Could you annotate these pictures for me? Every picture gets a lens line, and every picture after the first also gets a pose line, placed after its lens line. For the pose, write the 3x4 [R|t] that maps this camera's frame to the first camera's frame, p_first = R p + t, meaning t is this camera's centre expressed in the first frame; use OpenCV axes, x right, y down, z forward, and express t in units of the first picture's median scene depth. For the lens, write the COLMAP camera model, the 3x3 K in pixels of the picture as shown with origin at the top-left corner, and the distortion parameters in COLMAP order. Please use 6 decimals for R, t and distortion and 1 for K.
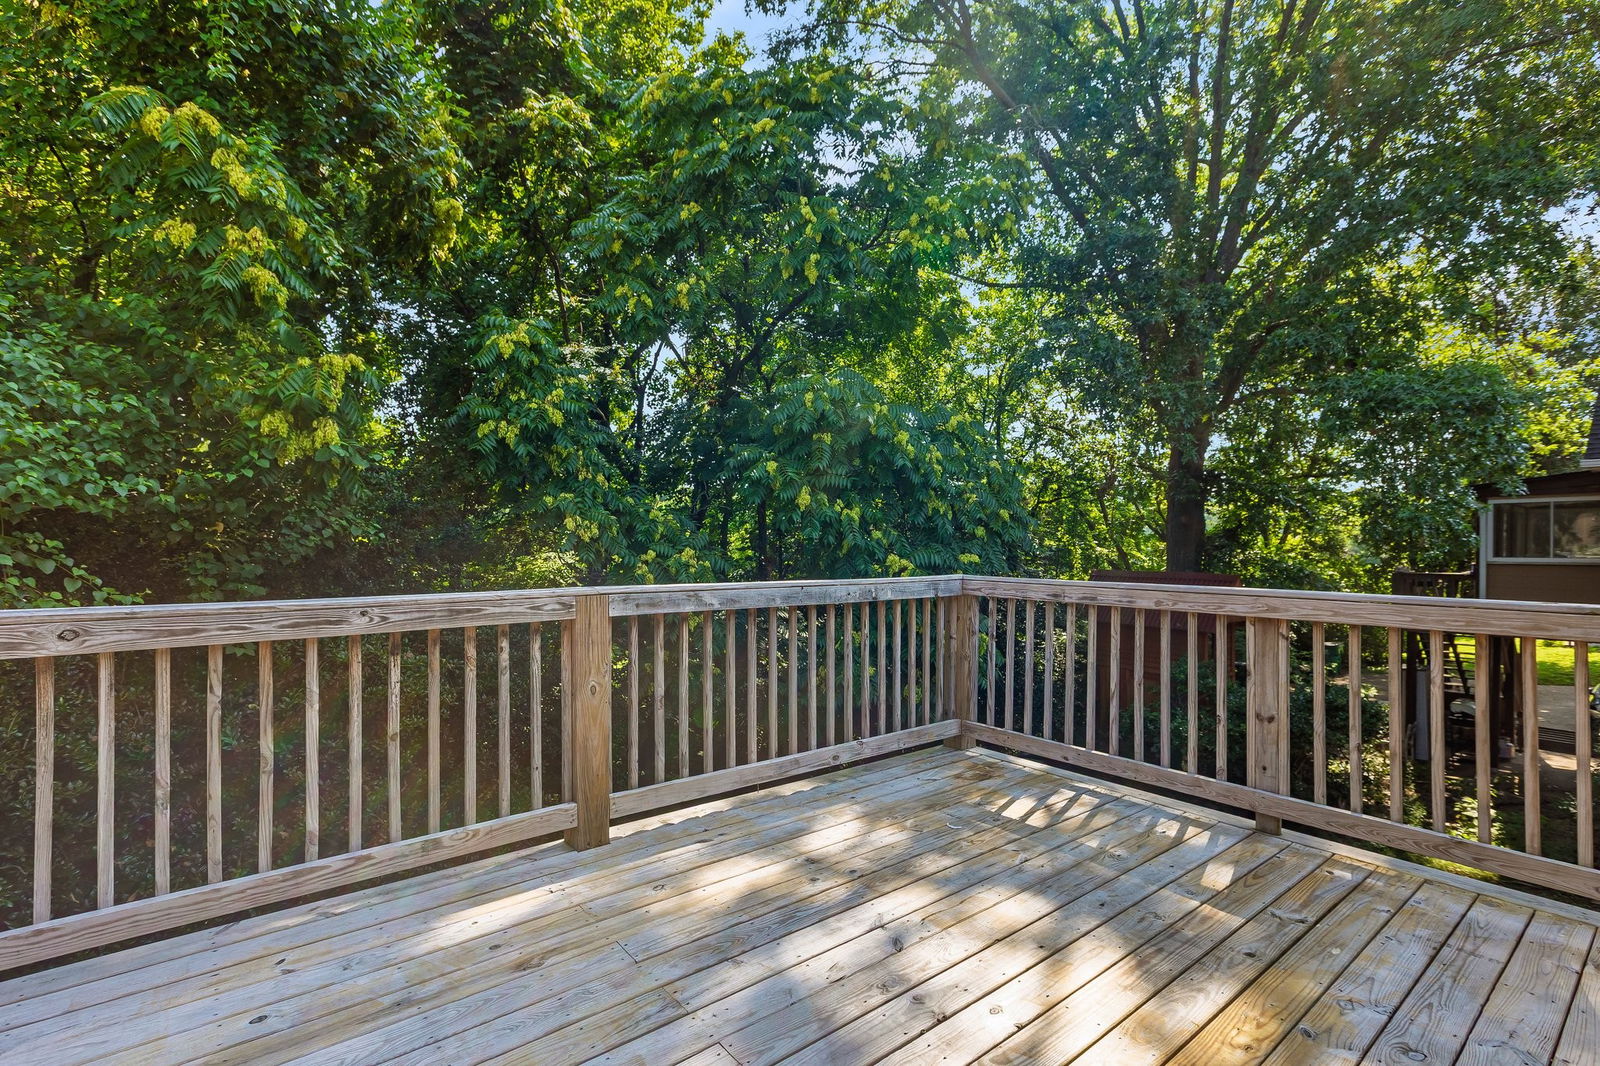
lens RADIAL K [[715.4, 0, 789.4], [0, 715.4, 551.8], [0, 0, 1]] dist [-0.002967, -0.000215]
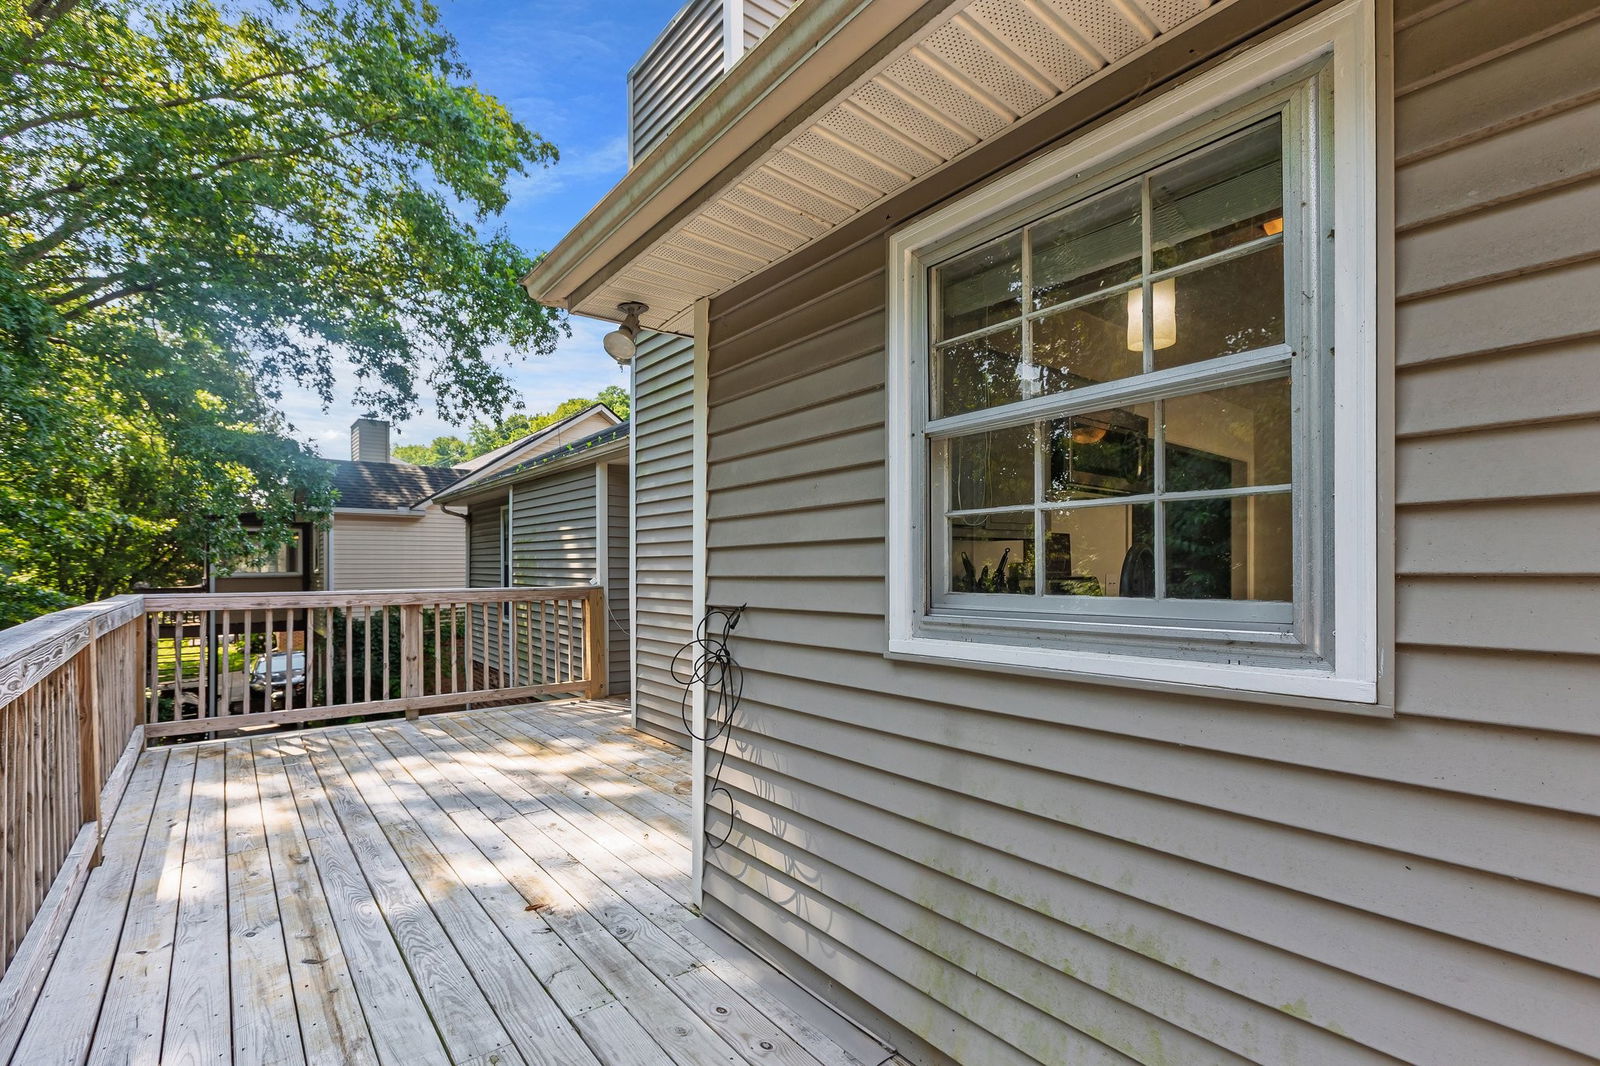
lens RADIAL K [[715.4, 0, 789.4], [0, 715.4, 551.8], [0, 0, 1]] dist [-0.002967, -0.000215]
pose [[-0.003223, 0.025151, 0.999678, -1.367695], [0.000219, 0.999684, -0.025150, 0.002856], [-0.999995, 0.000138, -0.003227, 0.028754]]
